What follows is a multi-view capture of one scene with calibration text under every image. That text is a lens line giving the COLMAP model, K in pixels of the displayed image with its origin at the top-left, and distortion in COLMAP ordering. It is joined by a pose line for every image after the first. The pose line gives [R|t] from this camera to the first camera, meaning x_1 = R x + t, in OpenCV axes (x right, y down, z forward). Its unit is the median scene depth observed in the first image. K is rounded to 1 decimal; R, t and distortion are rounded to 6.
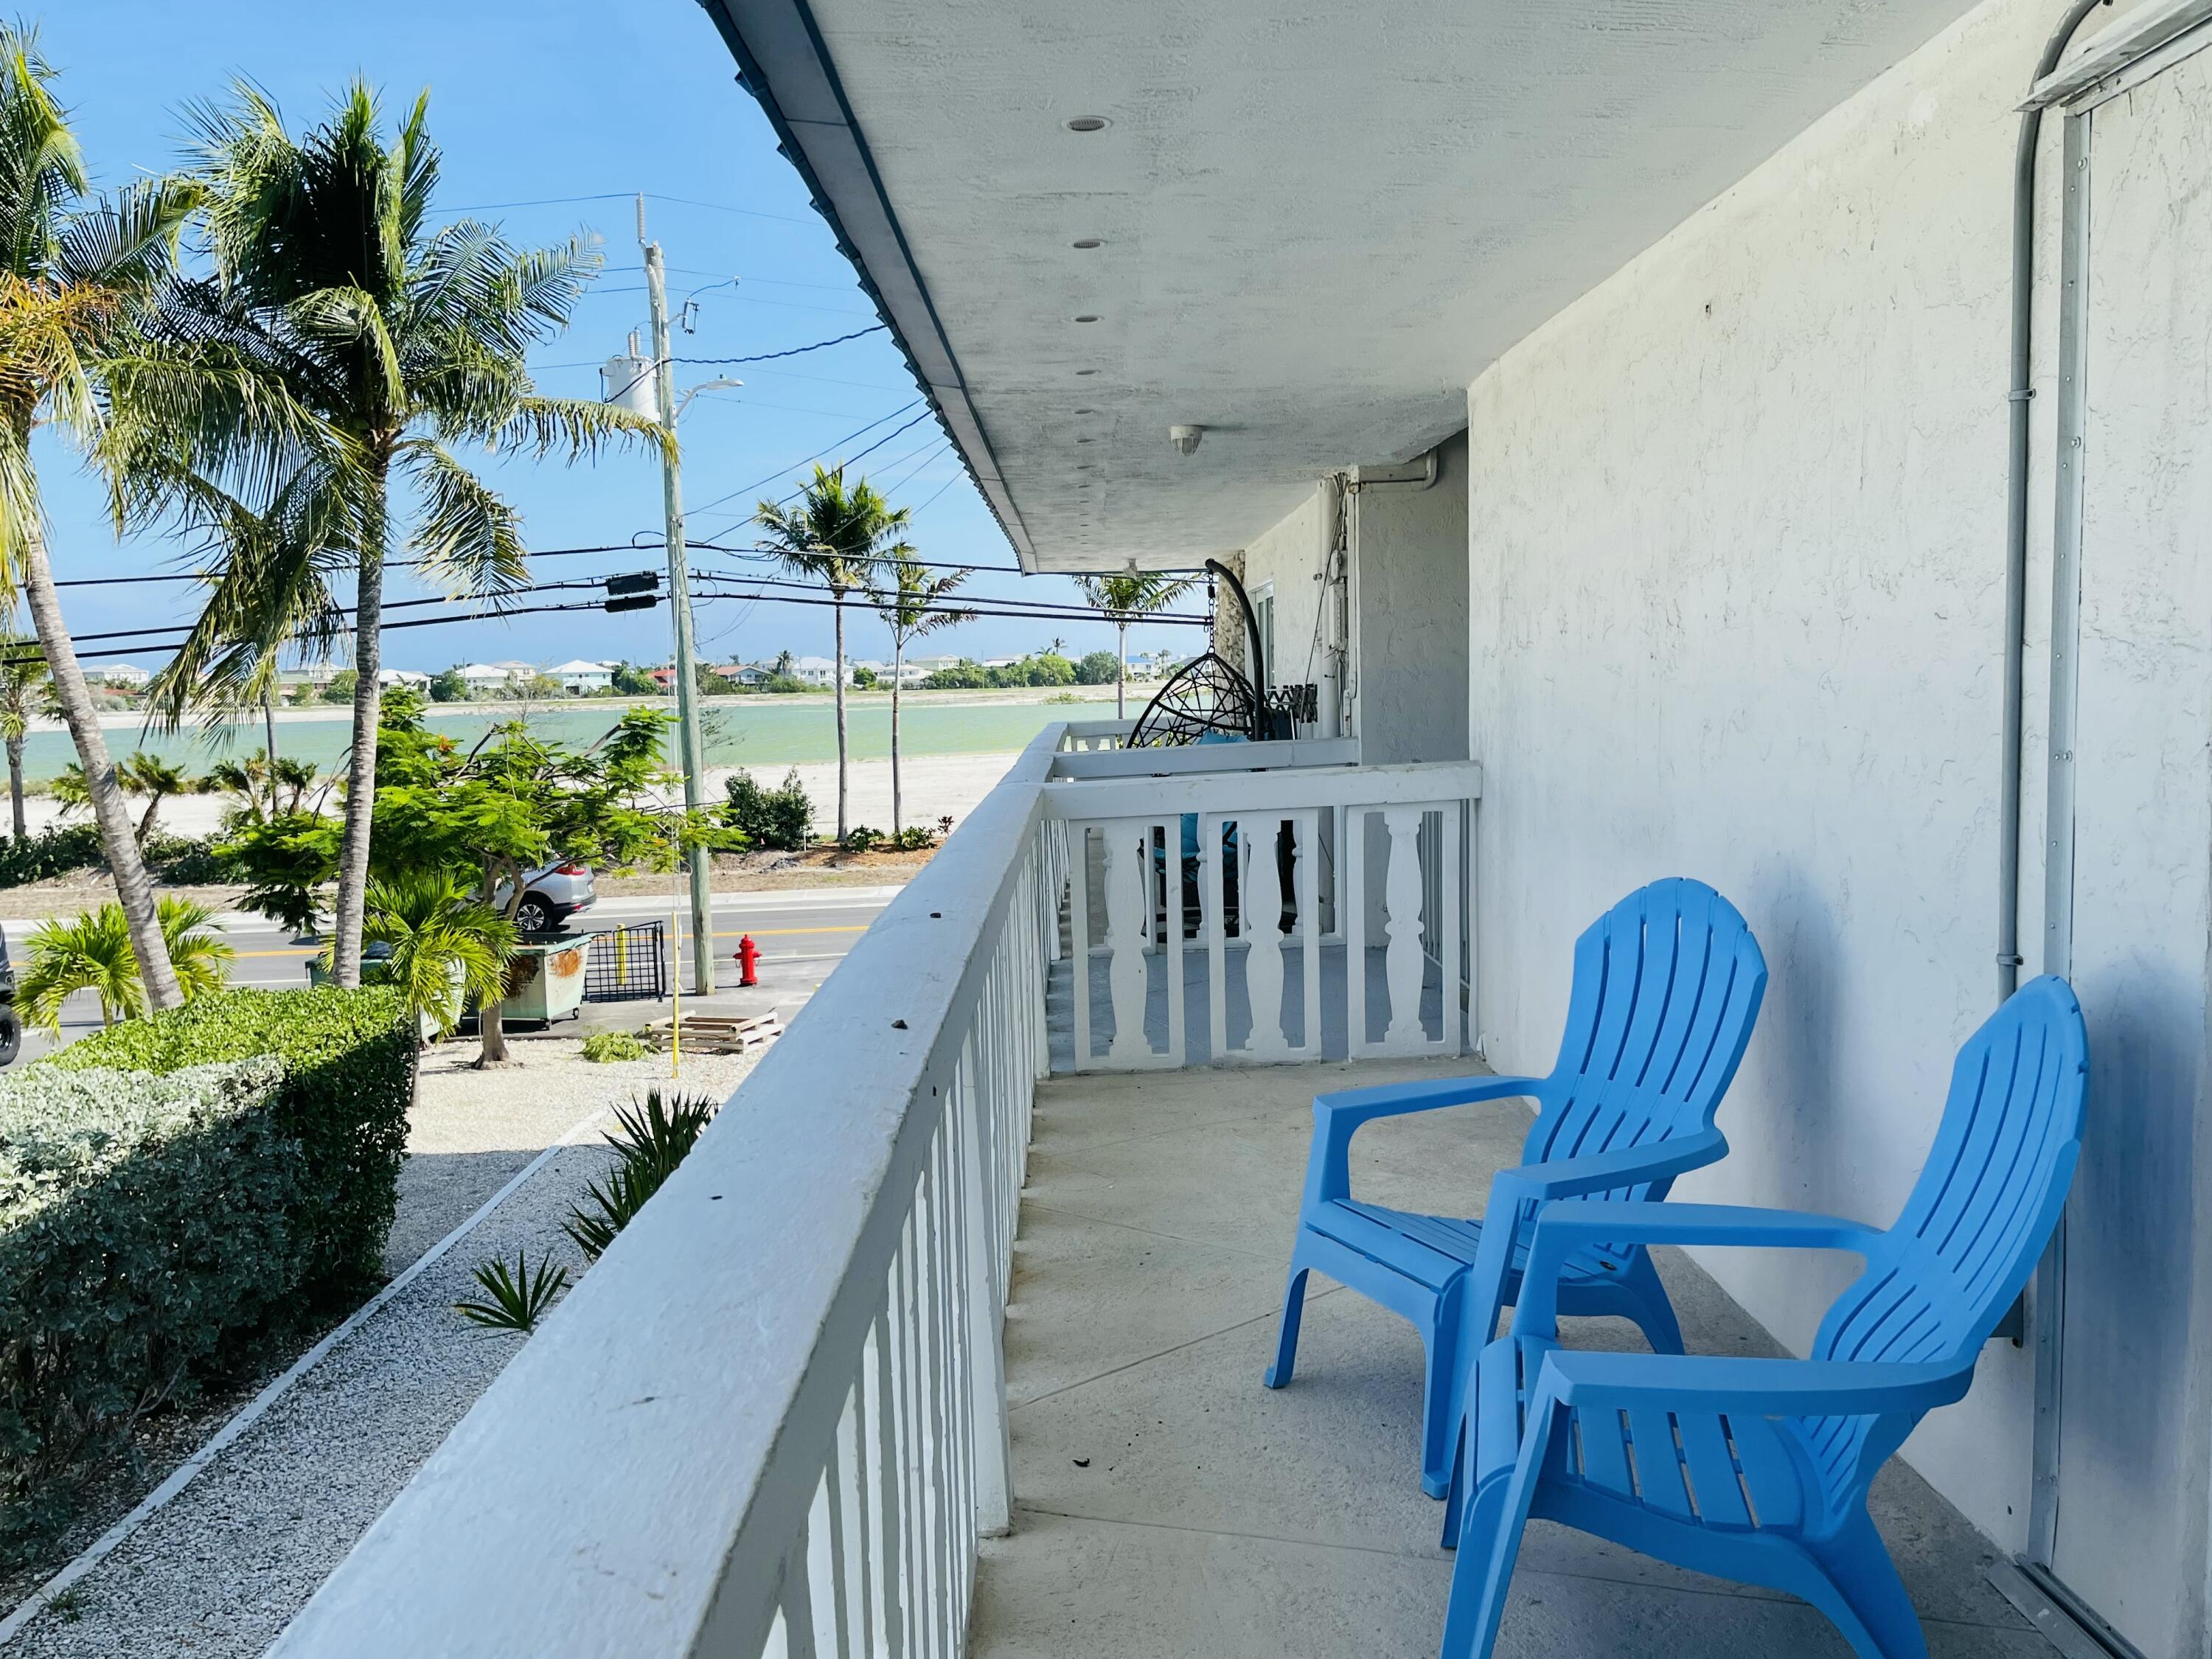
lens RADIAL K [[1825.4, 0, 1106.0], [0, 1825.4, 829.5], [0, 0, 1]] dist [0.003086, 0.000758]
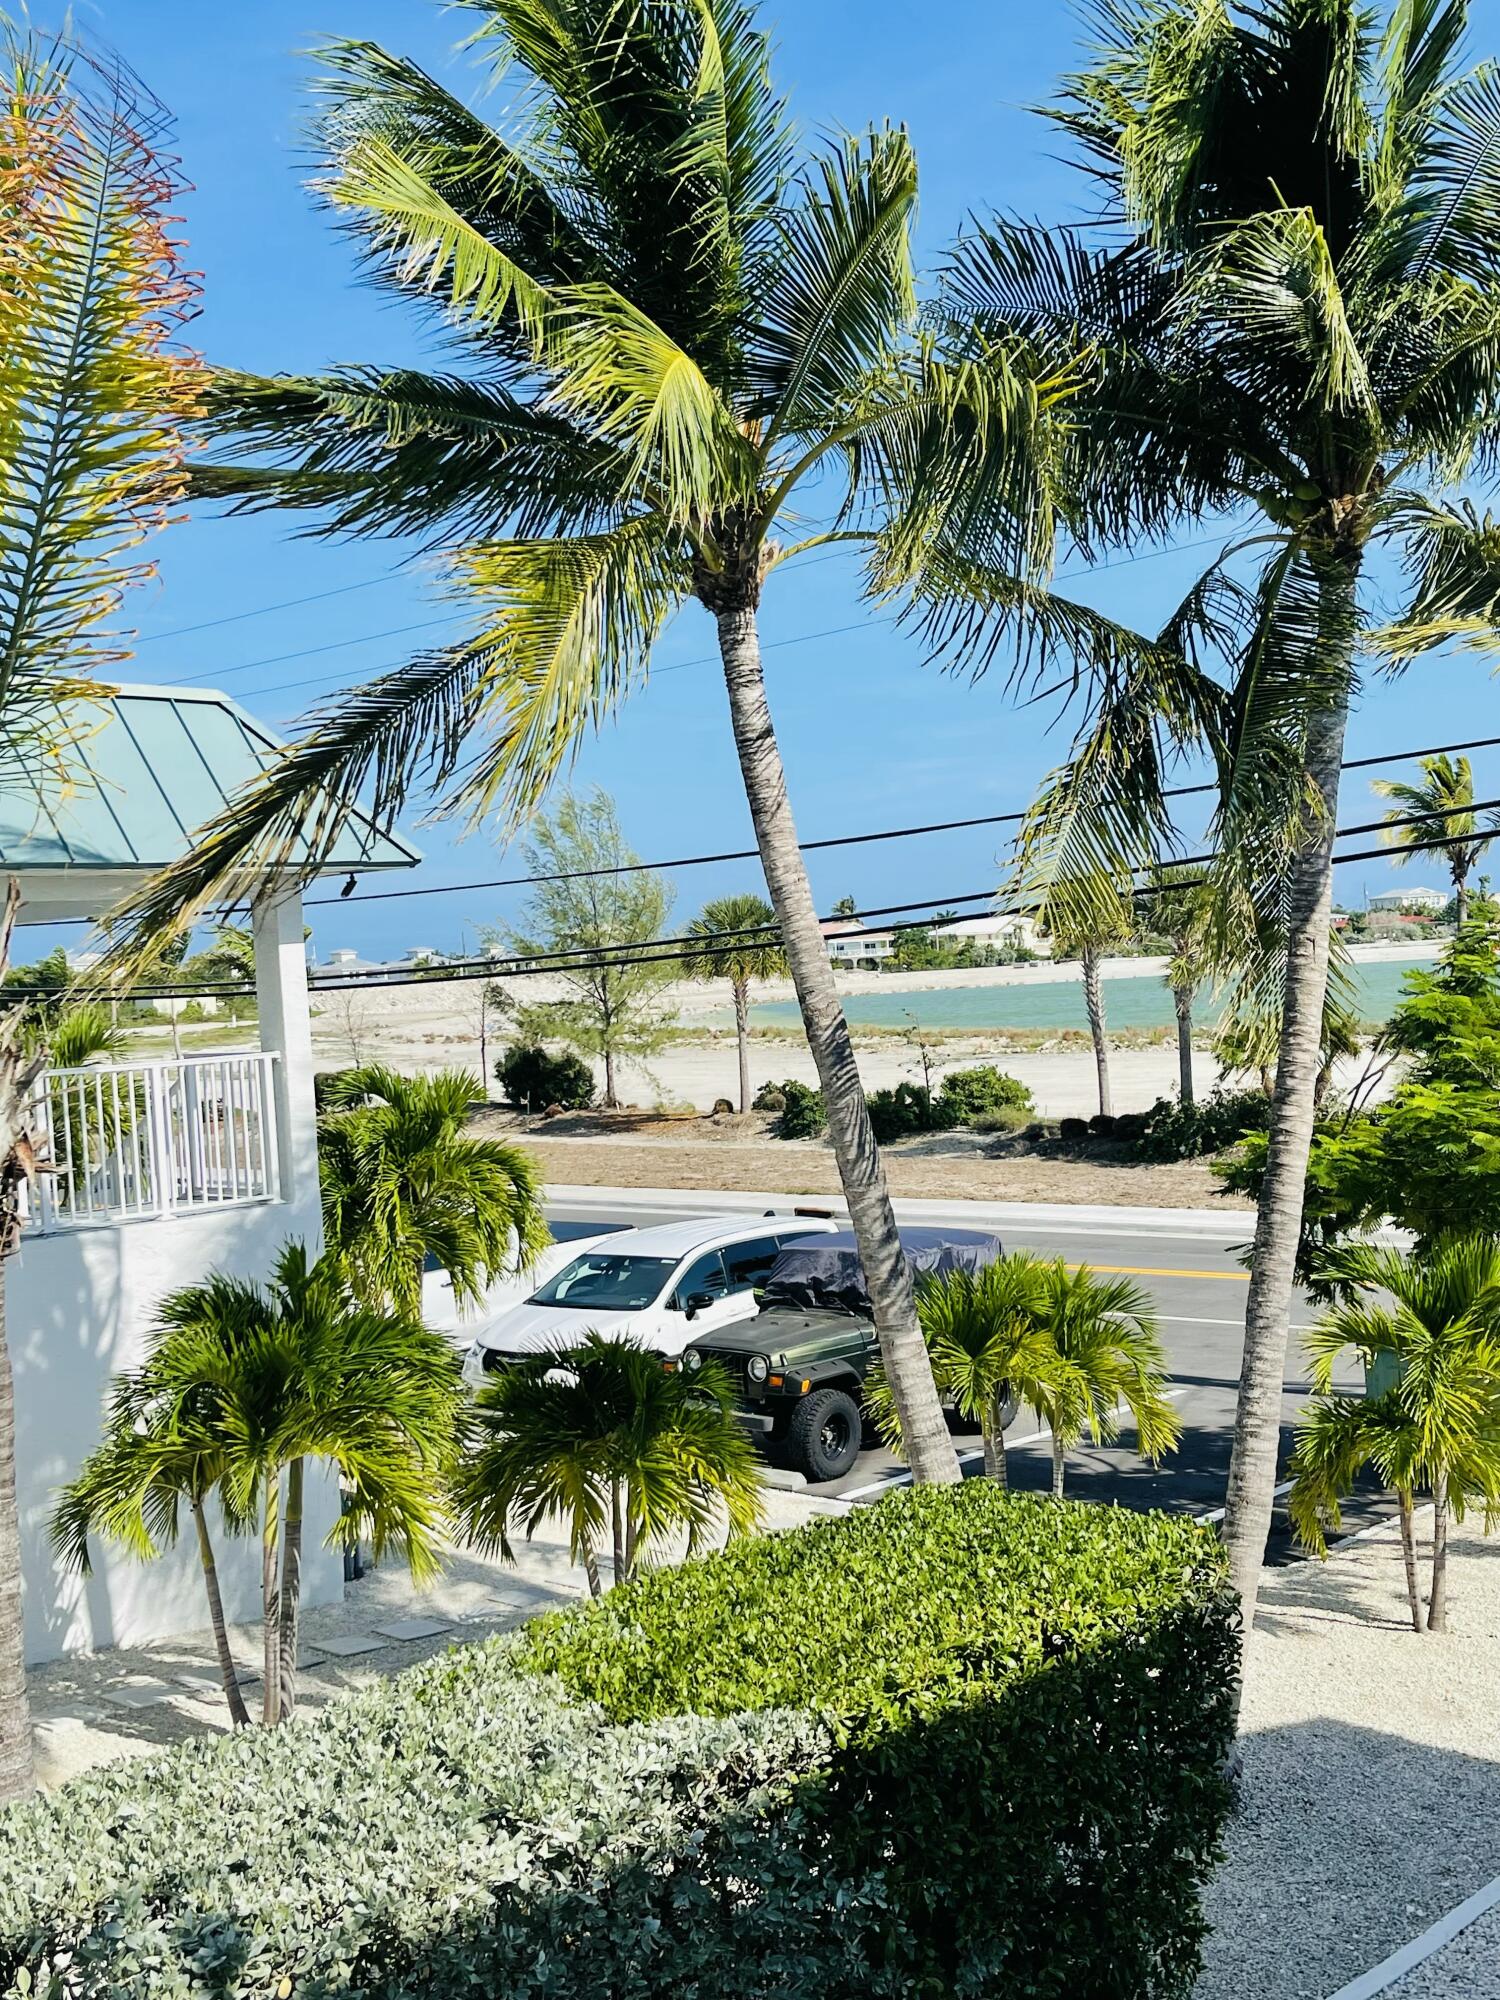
lens RADIAL K [[2177.9, 0, 749.9], [0, 2177.9, 1062.7], [0, 0, 1]] dist [0.039168, -0.004902]
pose [[0.700129, 0.013315, -0.713892, -0.025758], [-0.016821, 0.999856, 0.002152, -0.031839], [0.713818, 0.010502, 0.700252, 0.337038]]
